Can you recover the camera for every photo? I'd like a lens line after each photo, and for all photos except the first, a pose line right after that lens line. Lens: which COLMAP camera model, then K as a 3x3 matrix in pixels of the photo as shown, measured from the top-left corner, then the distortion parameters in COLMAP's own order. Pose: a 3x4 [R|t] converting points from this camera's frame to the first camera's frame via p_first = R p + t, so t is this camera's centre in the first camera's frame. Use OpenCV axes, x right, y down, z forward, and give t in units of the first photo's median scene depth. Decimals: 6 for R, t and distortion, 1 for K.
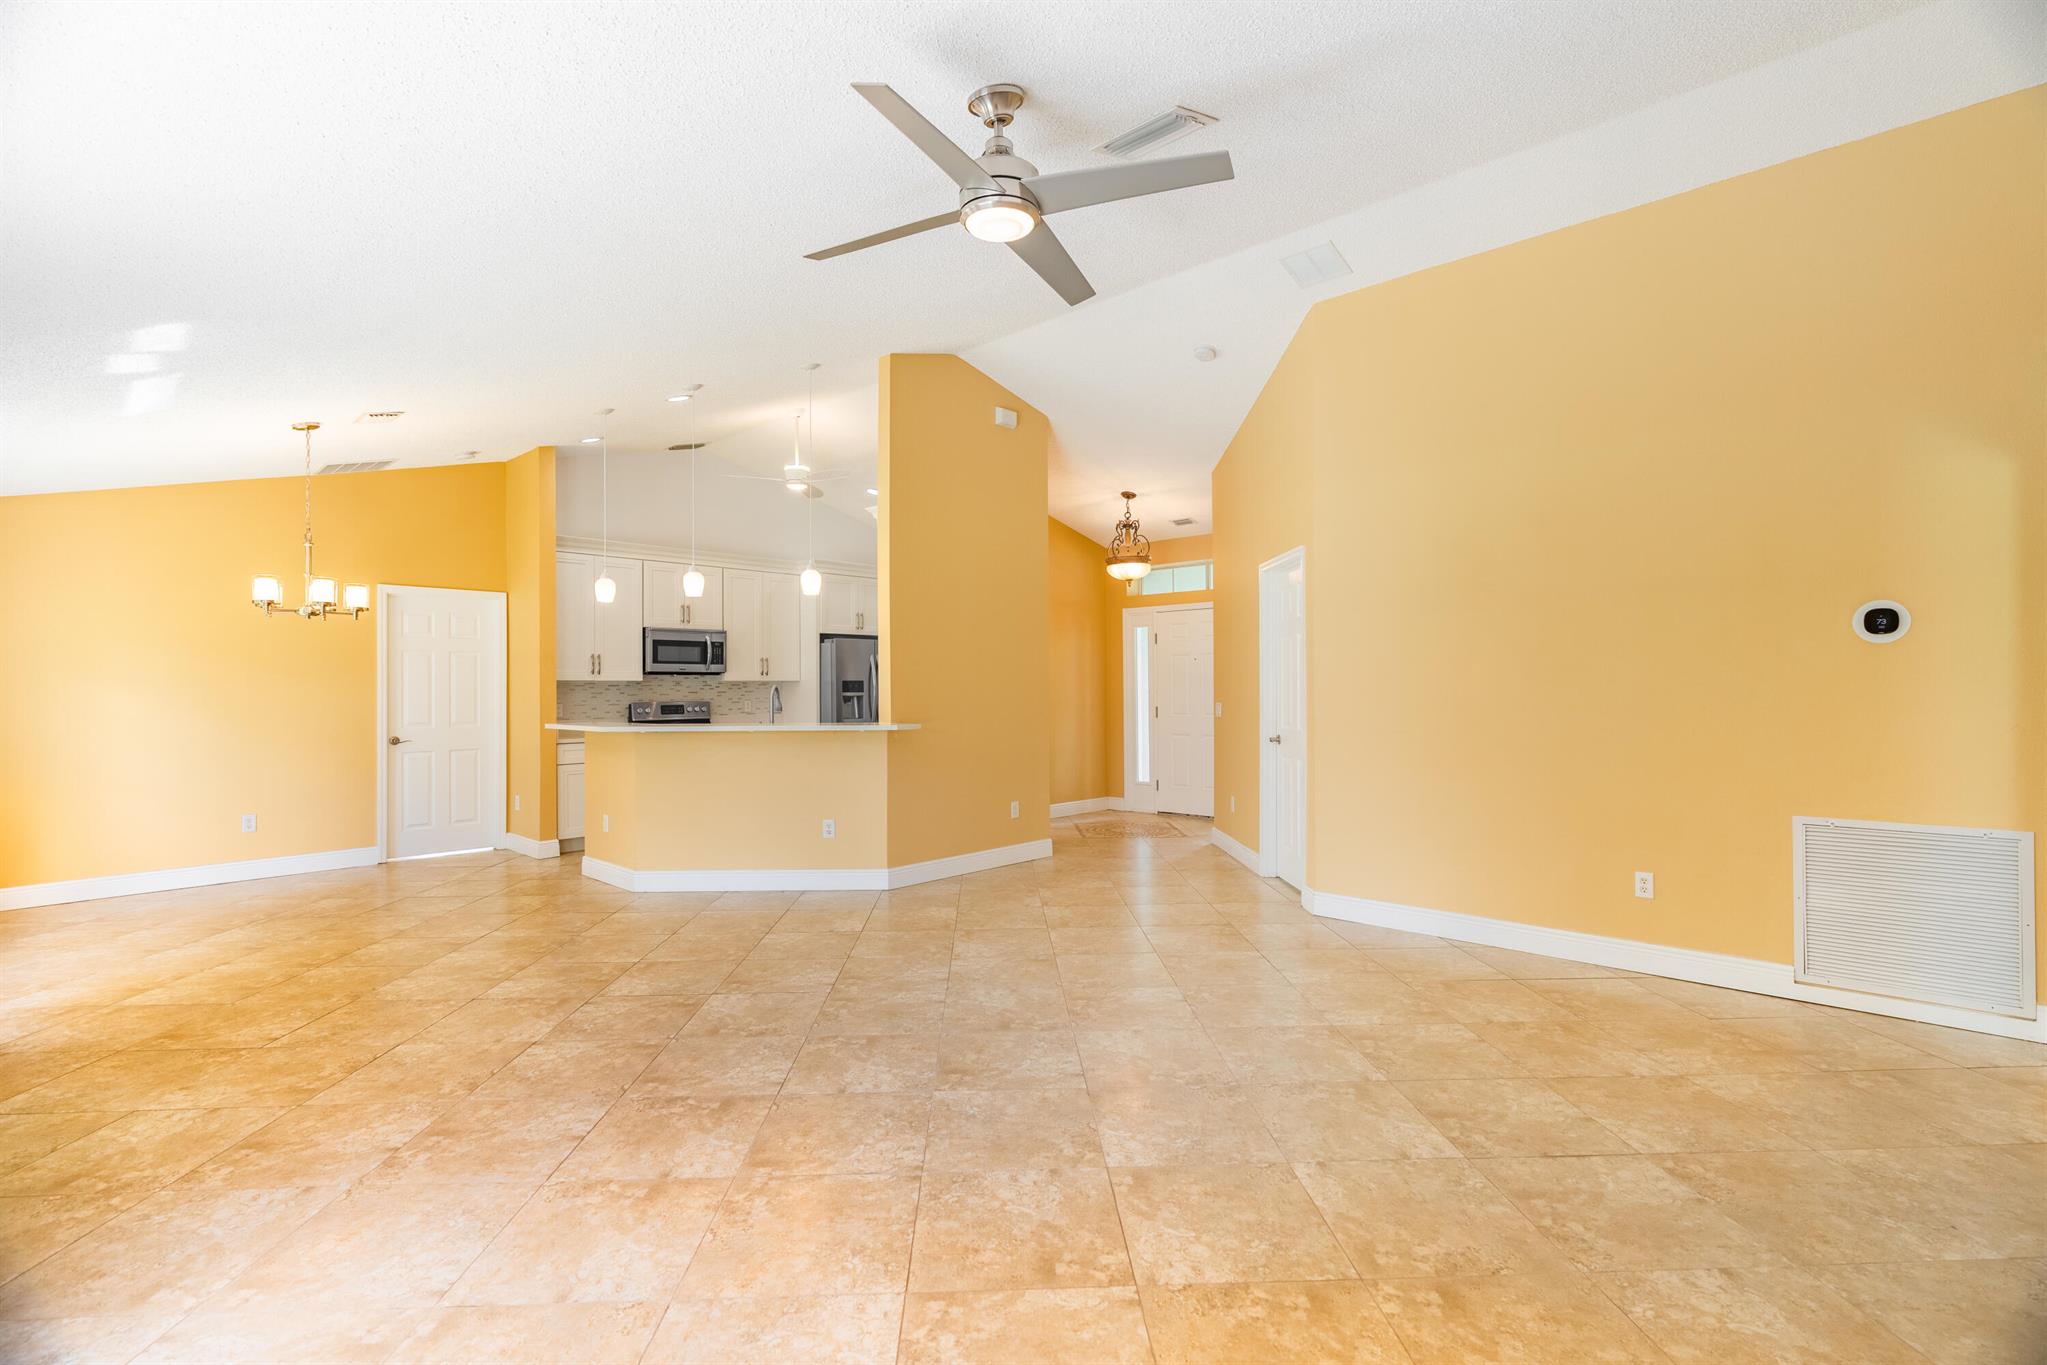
lens RADIAL K [[926.7, 0, 1023.5], [0, 926.7, 682.5], [0, 0, 1]] dist [-0.009222, 0.004728]
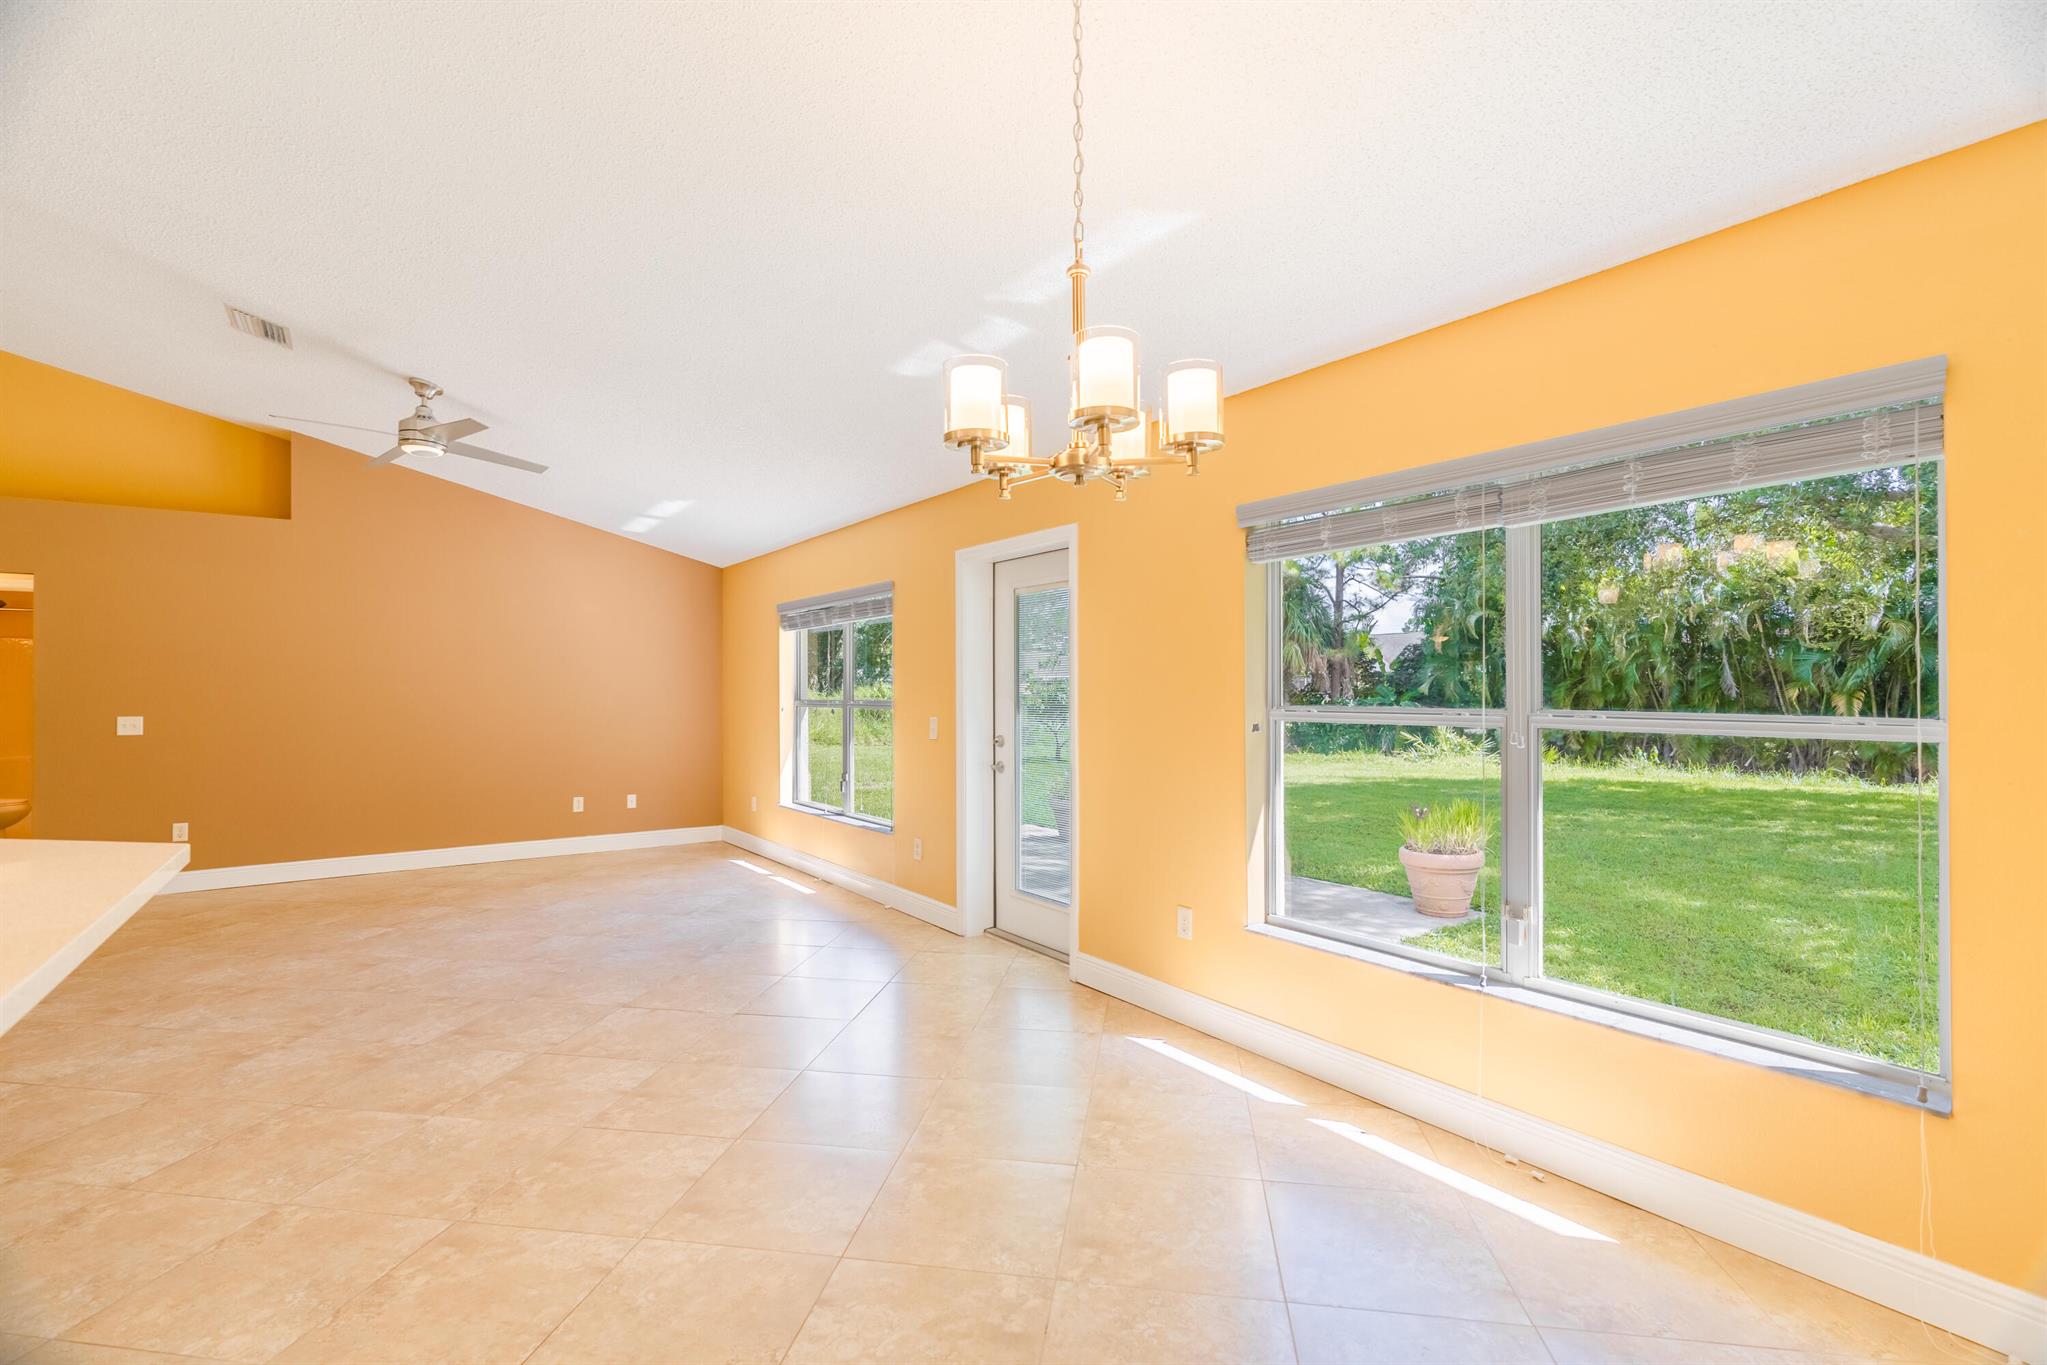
lens RADIAL K [[926.7, 0, 1023.5], [0, 926.7, 682.5], [0, 0, 1]] dist [-0.009222, 0.004728]
pose [[-0.980868, 0.011816, 0.194314, -1.222362], [0.009330, 0.999863, -0.013706, 0.014429], [-0.194450, -0.011631, -0.980844, 2.002997]]
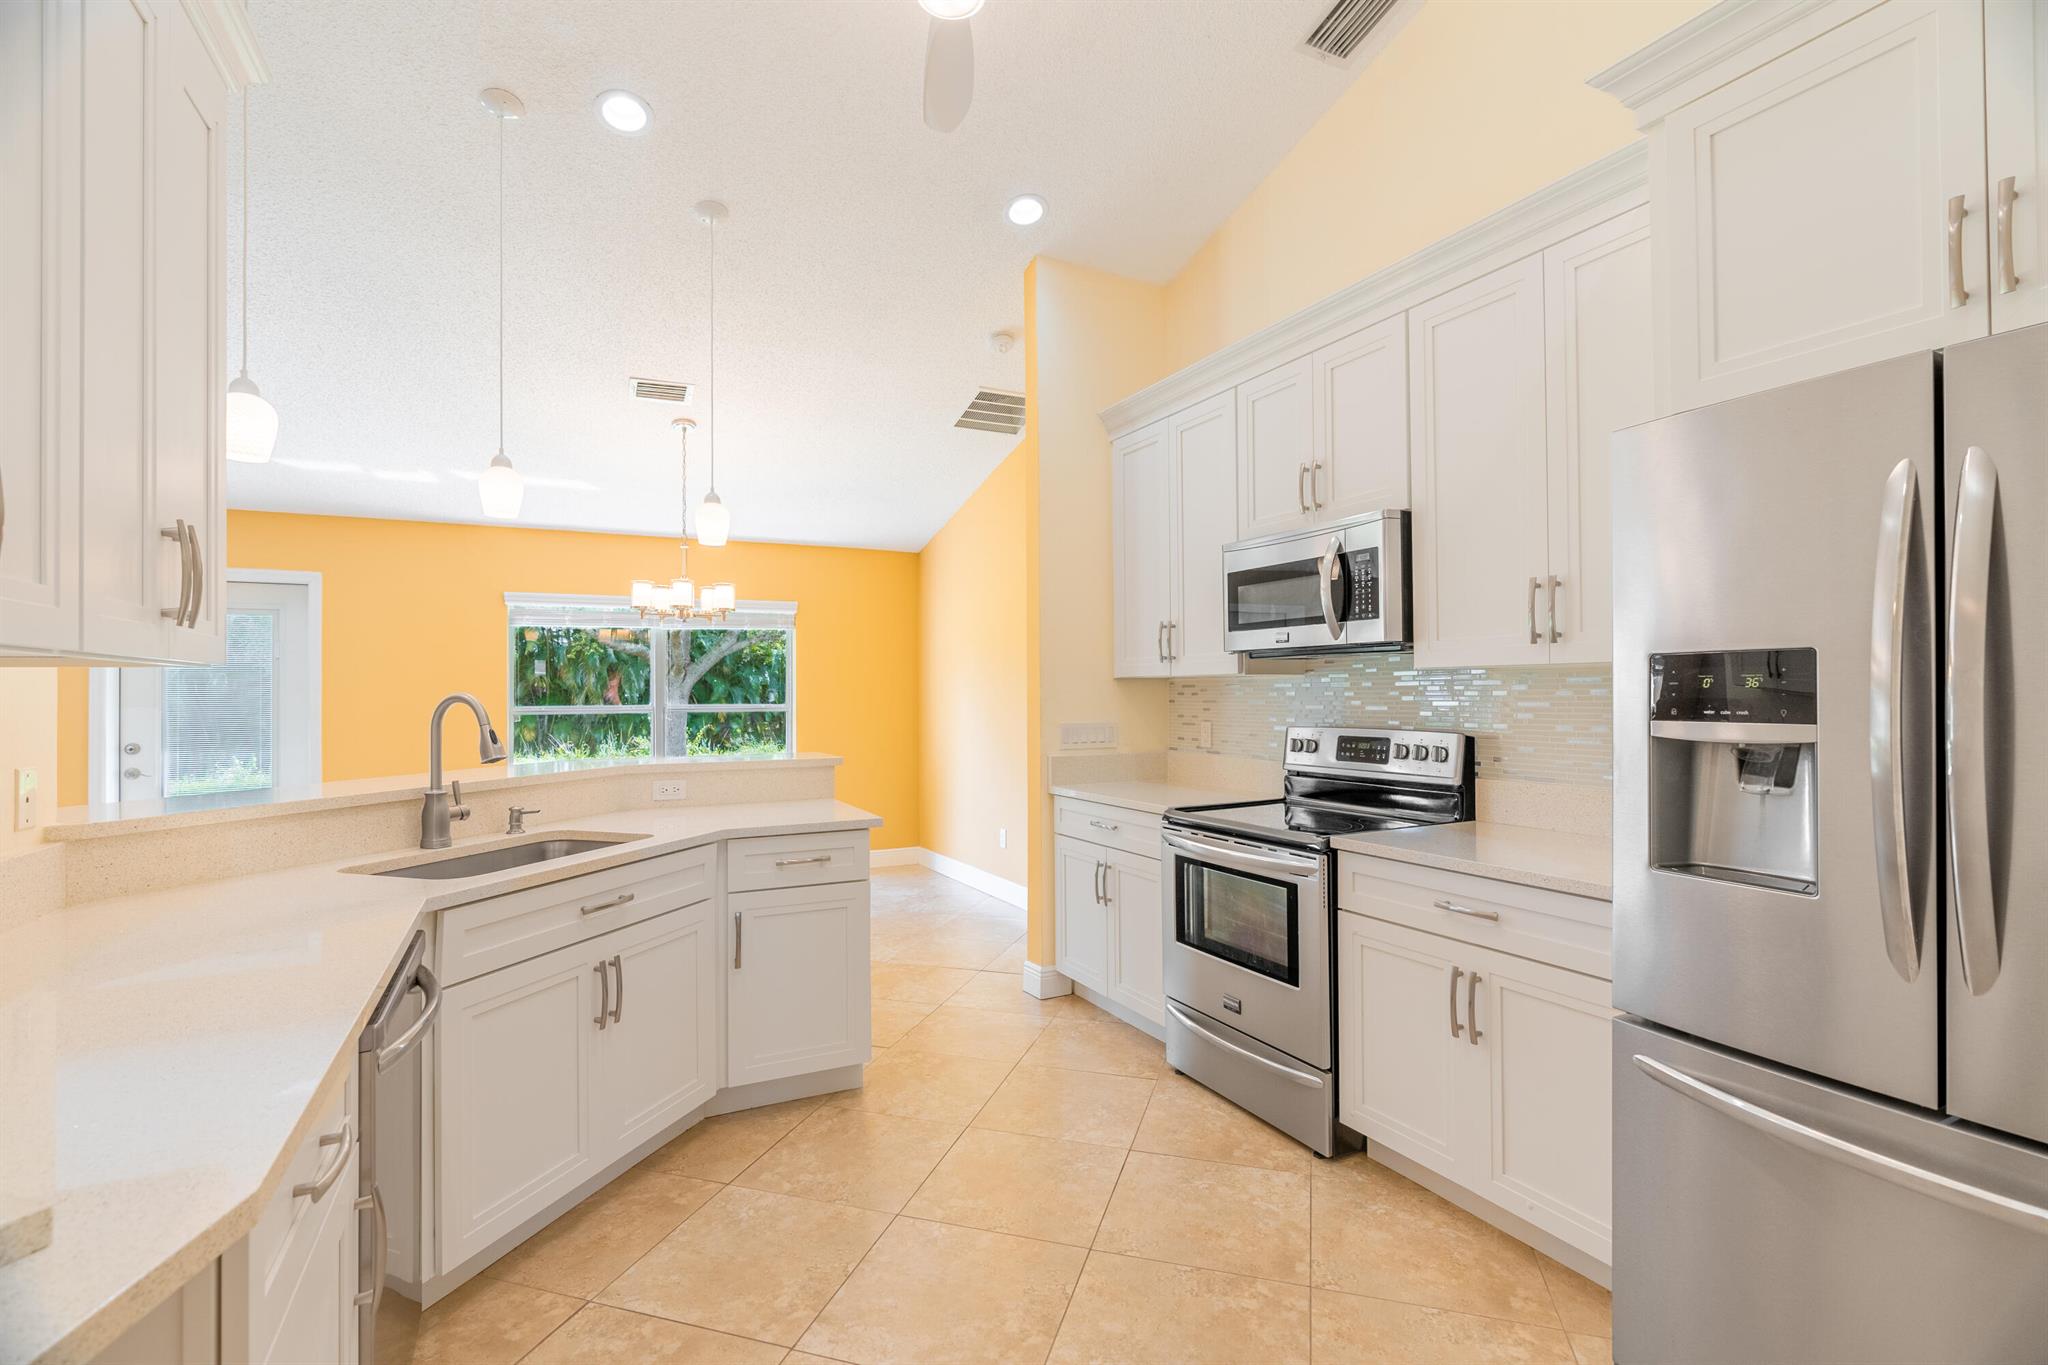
lens RADIAL K [[949.7, 0, 990.8], [0, 949.7, 697.5], [0, 0, 1]] dist [0.041051, -0.012921]
pose [[-0.365839, 0.014294, -0.930568, 0.072888], [0.013519, 0.999858, 0.010043, 0.005160], [0.930580, -0.008907, -0.365980, 2.483577]]
